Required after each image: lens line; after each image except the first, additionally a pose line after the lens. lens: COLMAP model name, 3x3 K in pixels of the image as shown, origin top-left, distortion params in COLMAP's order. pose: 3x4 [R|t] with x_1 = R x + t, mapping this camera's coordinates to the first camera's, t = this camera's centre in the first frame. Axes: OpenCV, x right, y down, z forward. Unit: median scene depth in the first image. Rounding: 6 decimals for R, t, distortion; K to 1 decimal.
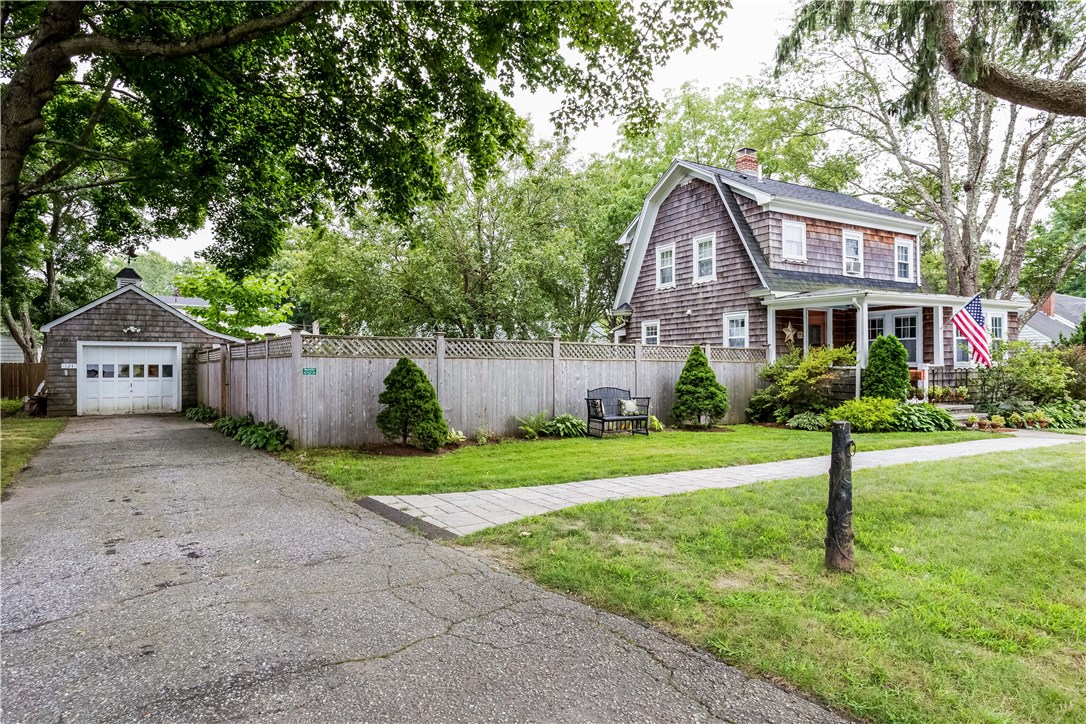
lens RADIAL K [[614.7, 0, 535.1], [0, 614.7, 369.2], [0, 0, 1]] dist [0.003291, 0.001878]
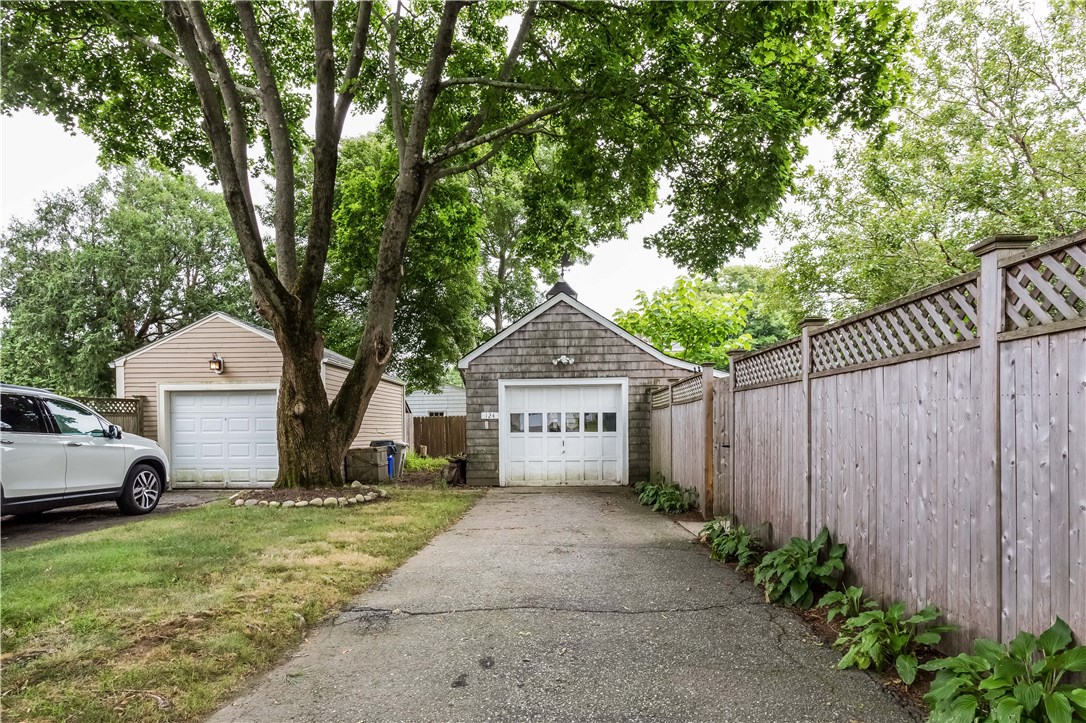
lens RADIAL K [[648.7, 0, 542.2], [0, 648.7, 398.3], [0, 0, 1]] dist [-0.047641, 0.048735]
pose [[0.804723, -0.028286, -0.592977, -0.252780], [0.002773, 0.999032, -0.043892, 0.007649], [0.593645, 0.033676, 0.804022, 0.414786]]
